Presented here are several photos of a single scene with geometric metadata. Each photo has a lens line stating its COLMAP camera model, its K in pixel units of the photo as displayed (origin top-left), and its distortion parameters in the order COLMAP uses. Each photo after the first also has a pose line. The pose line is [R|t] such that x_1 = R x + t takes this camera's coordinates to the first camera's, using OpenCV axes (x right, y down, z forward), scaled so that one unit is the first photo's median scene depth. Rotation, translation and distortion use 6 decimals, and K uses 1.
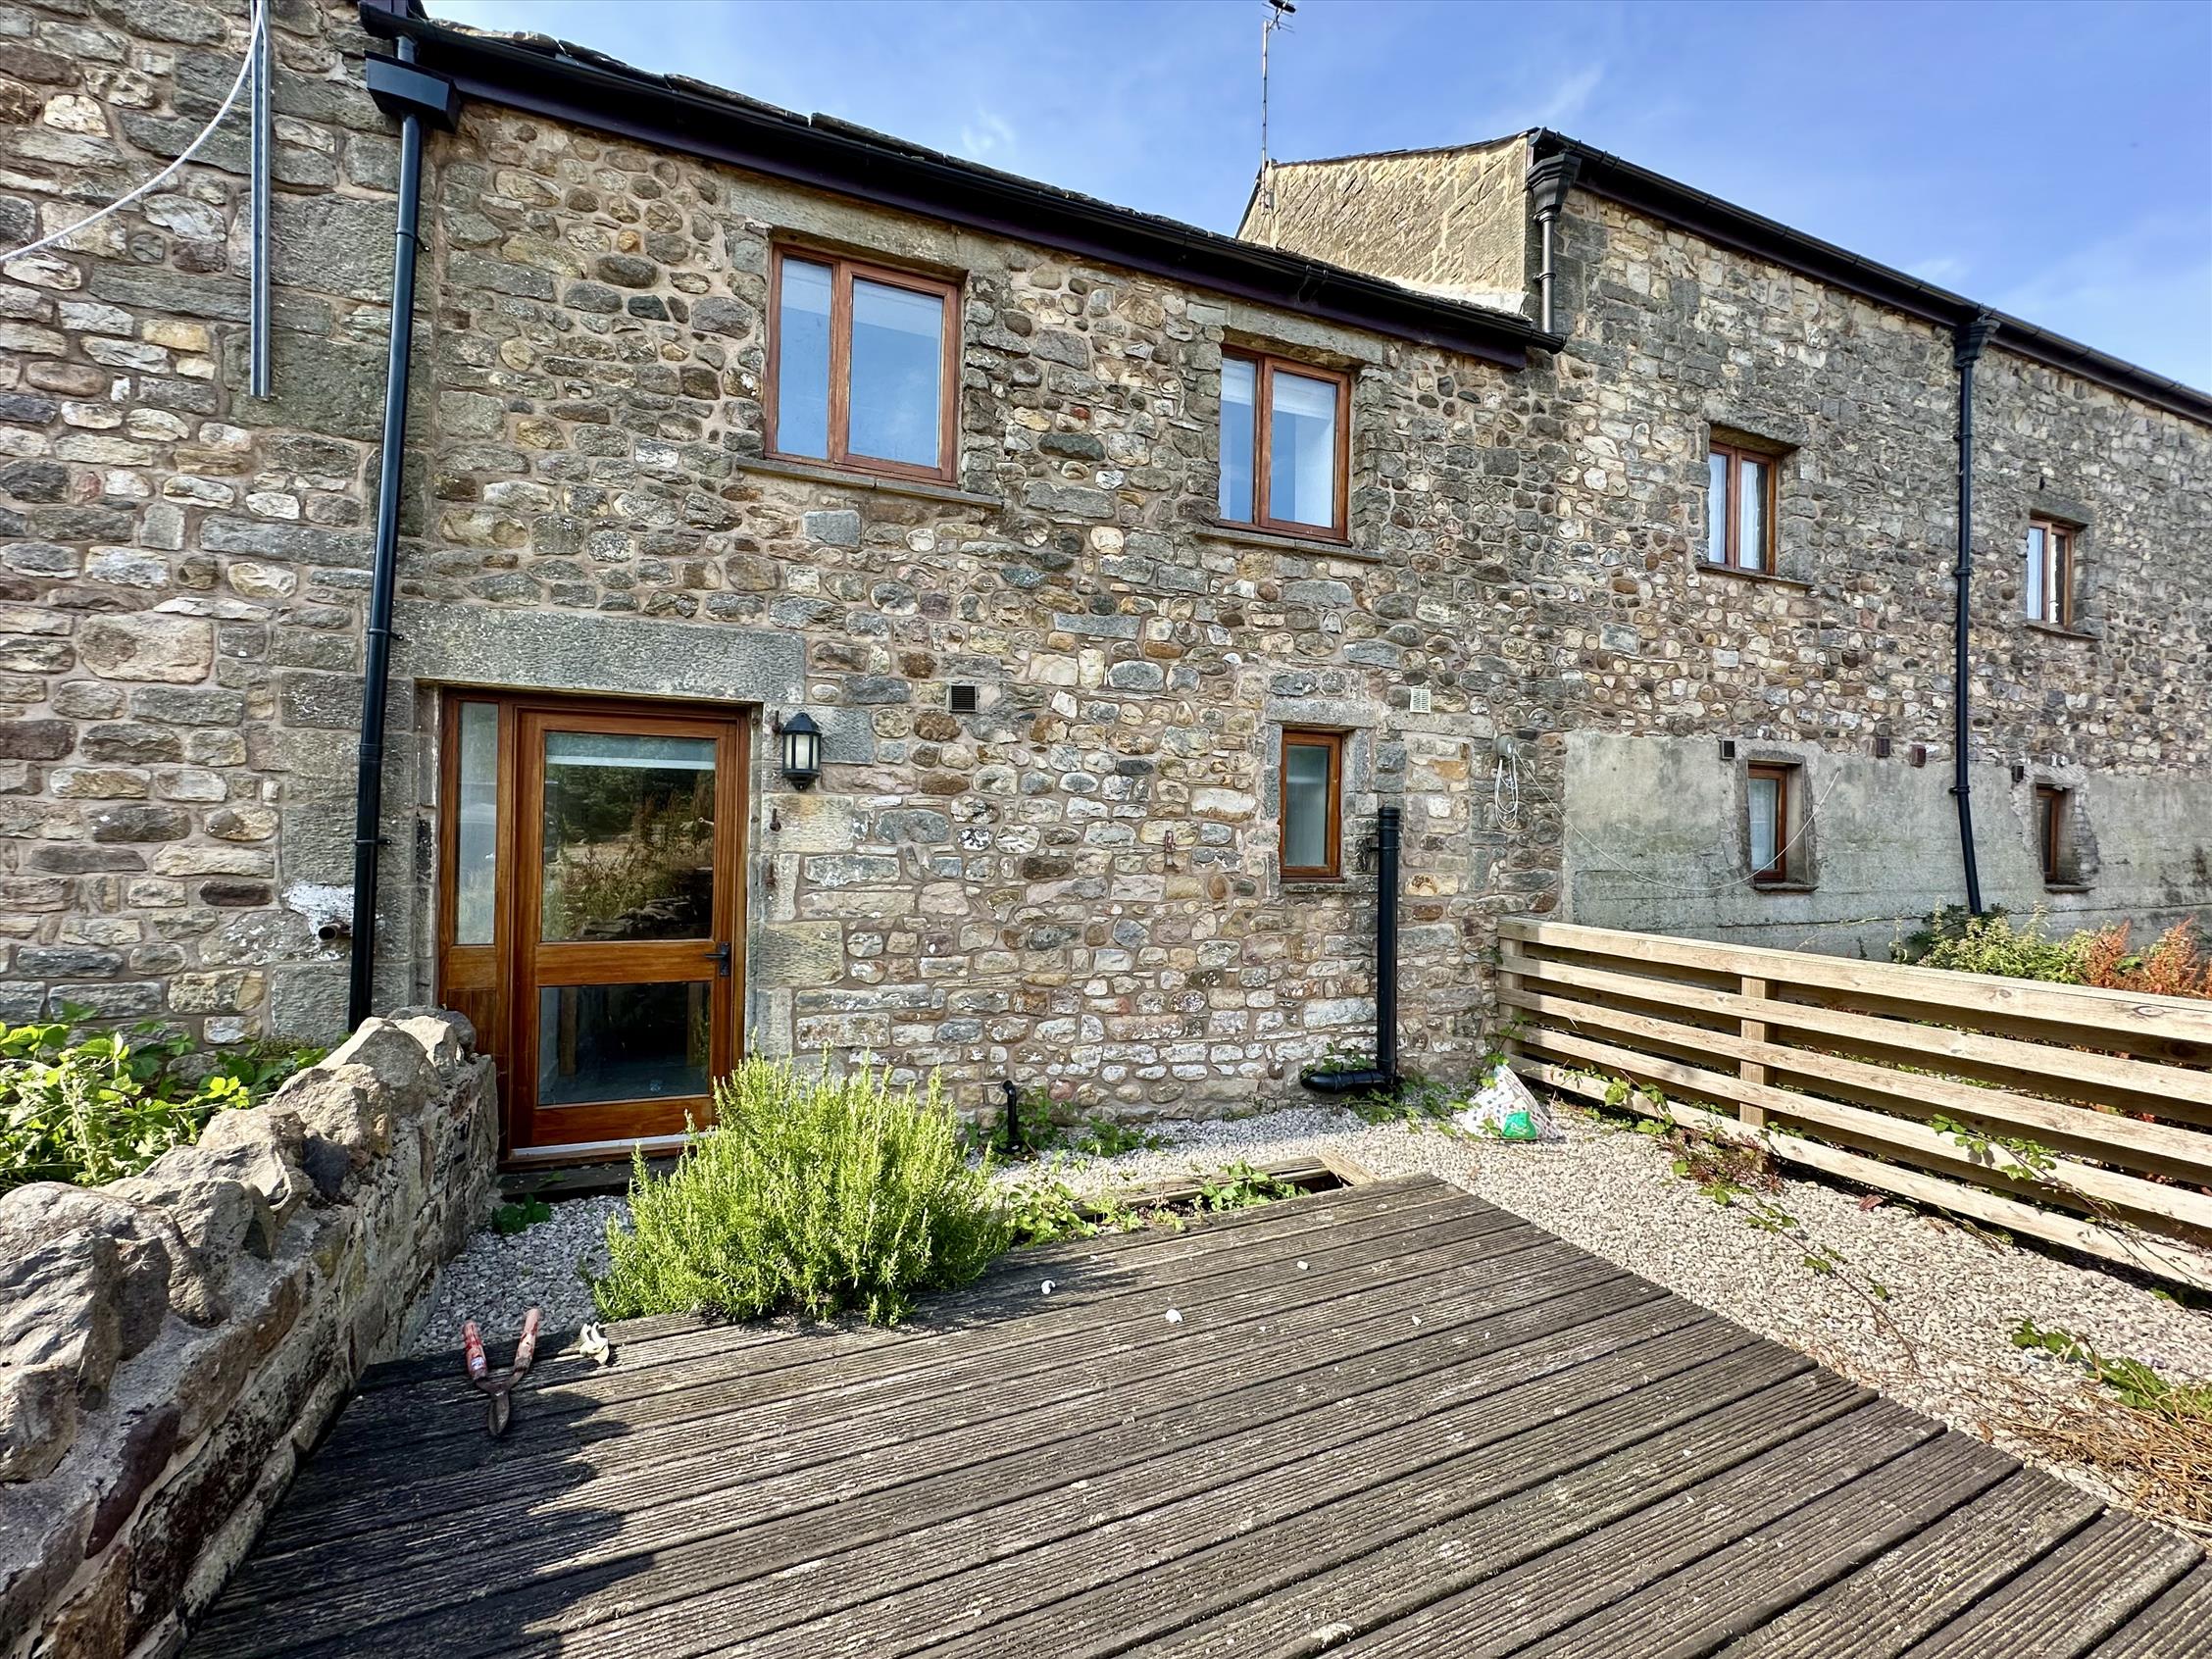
lens RADIAL K [[880.5, 0, 1106.0], [0, 880.5, 829.5], [0, 0, 1]] dist [-0.011106, 0.000296]
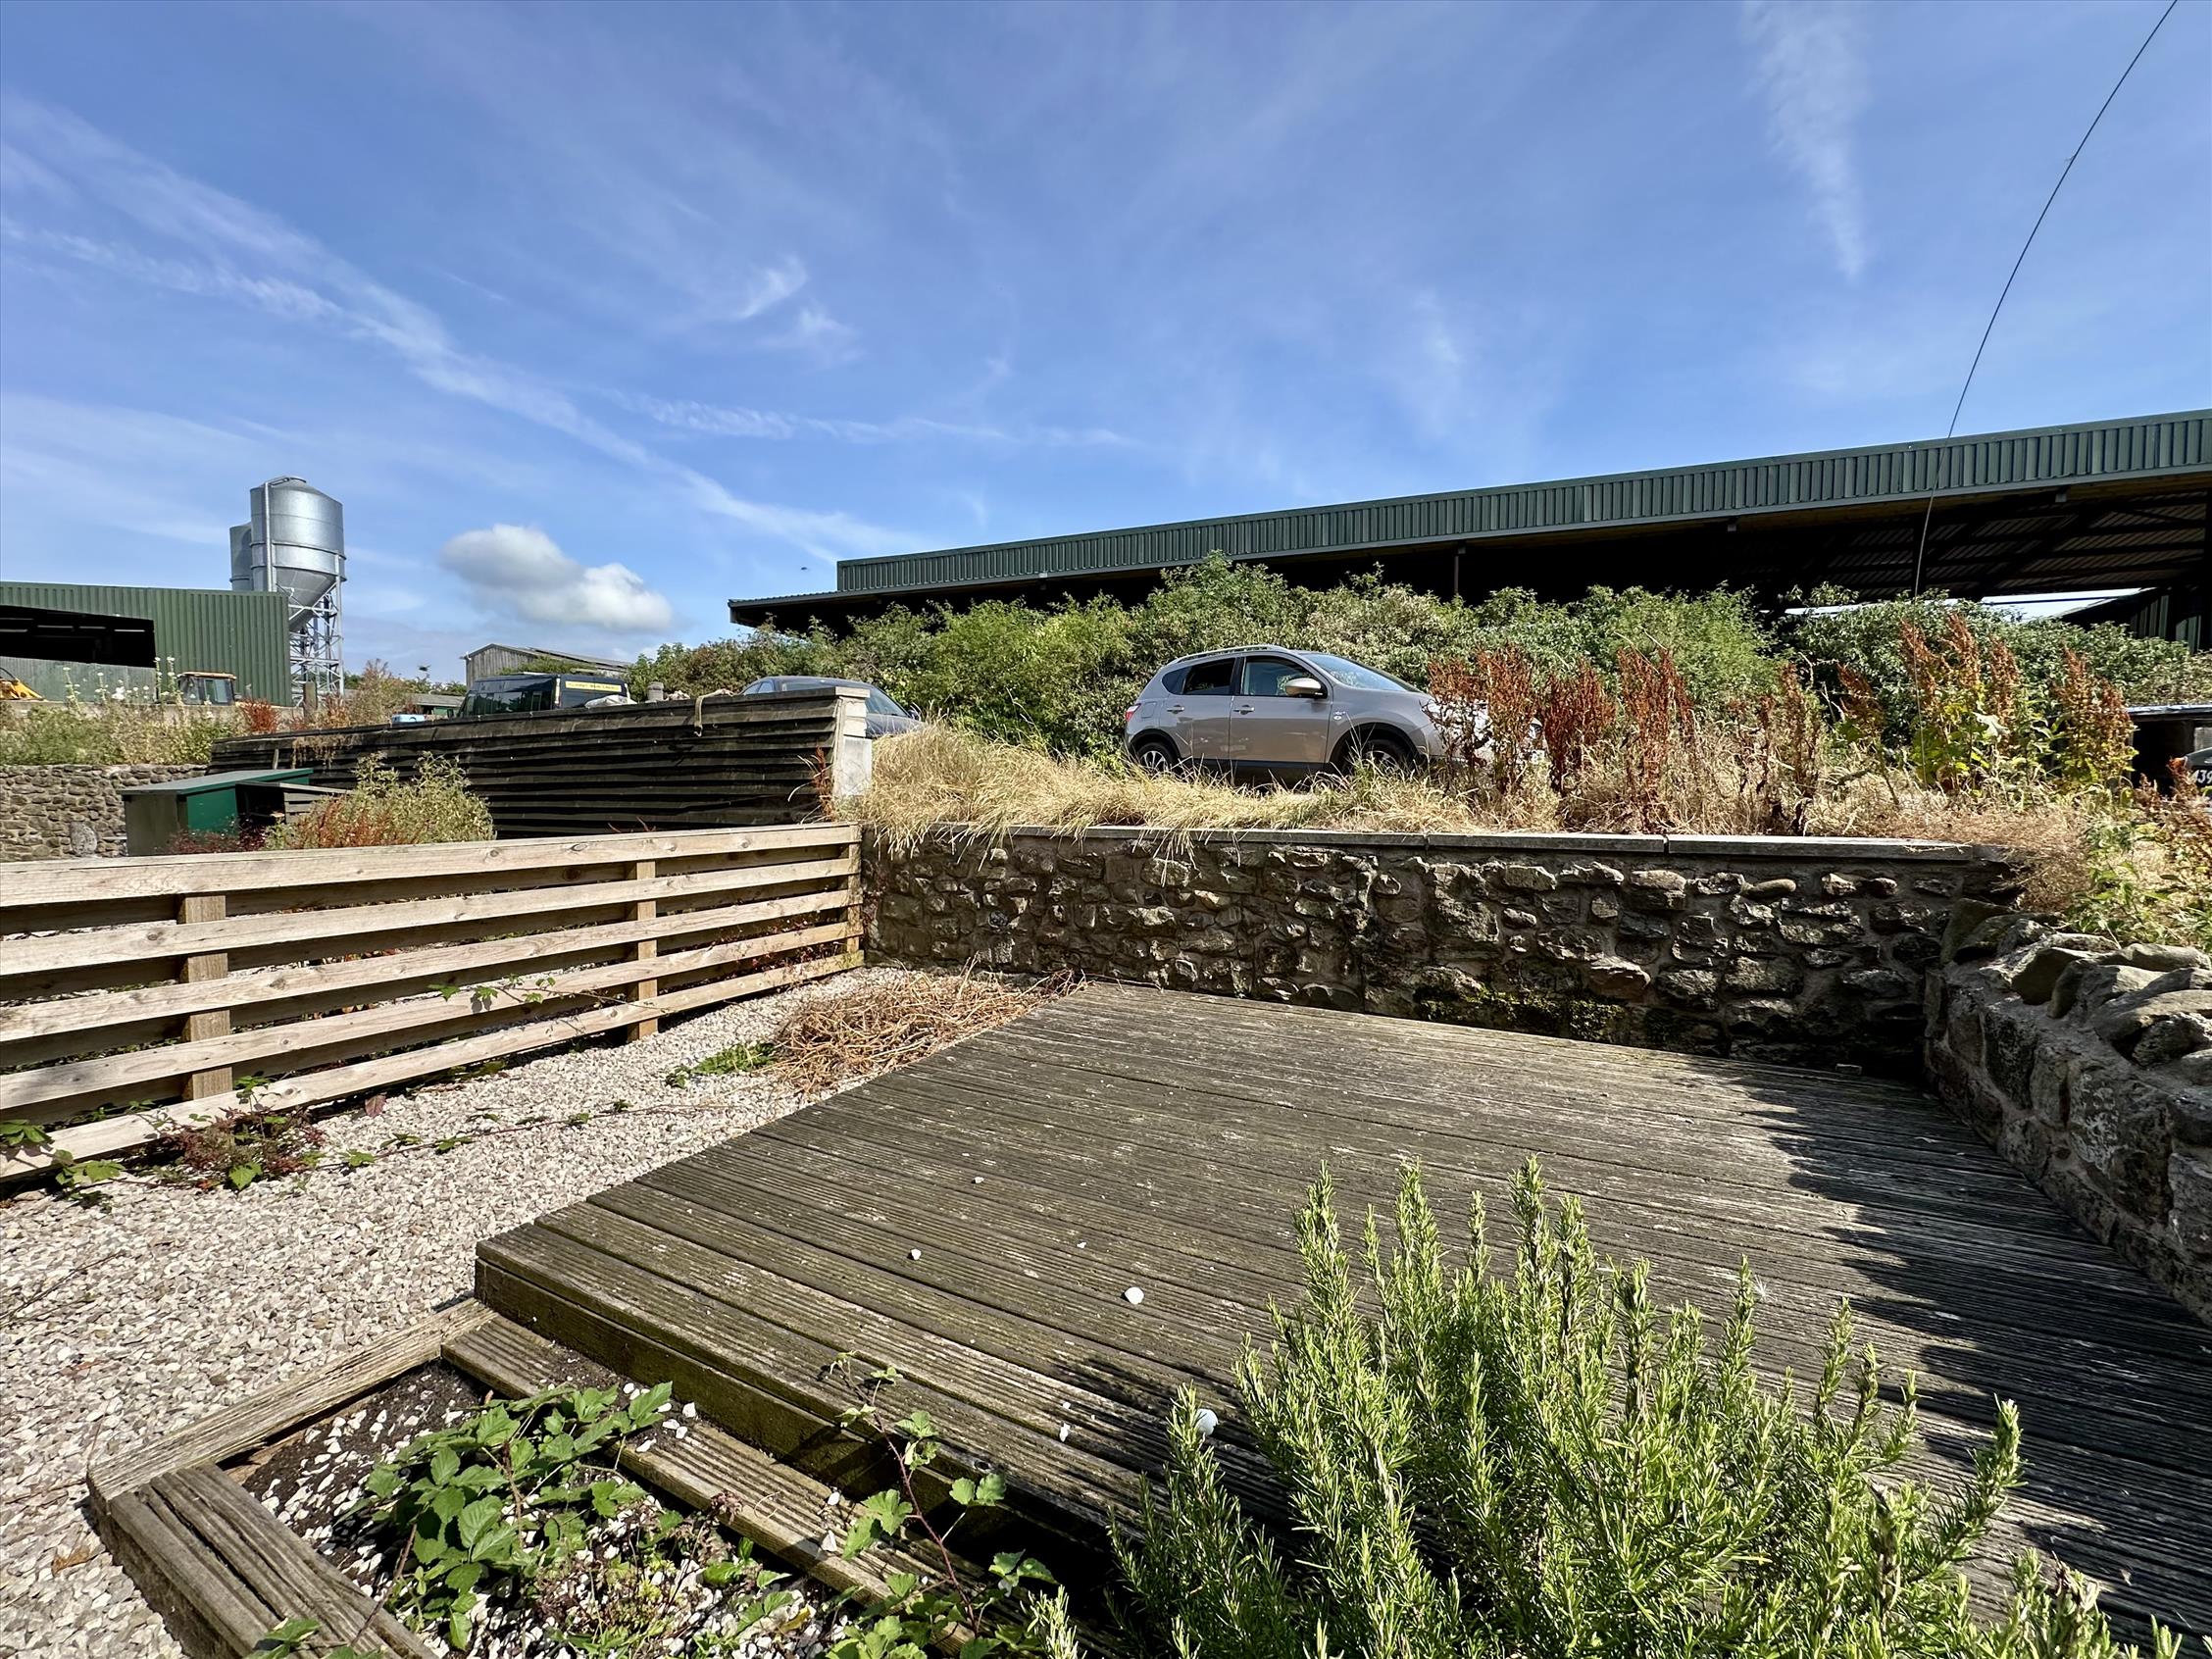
lens RADIAL K [[880.5, 0, 1106.0], [0, 880.5, 829.5], [0, 0, 1]] dist [-0.011106, 0.000296]
pose [[-0.655502, -0.090924, 0.749700, -0.418376], [-0.053166, 0.995819, 0.074287, 0.024229], [-0.753319, 0.008837, -0.657595, 1.294356]]
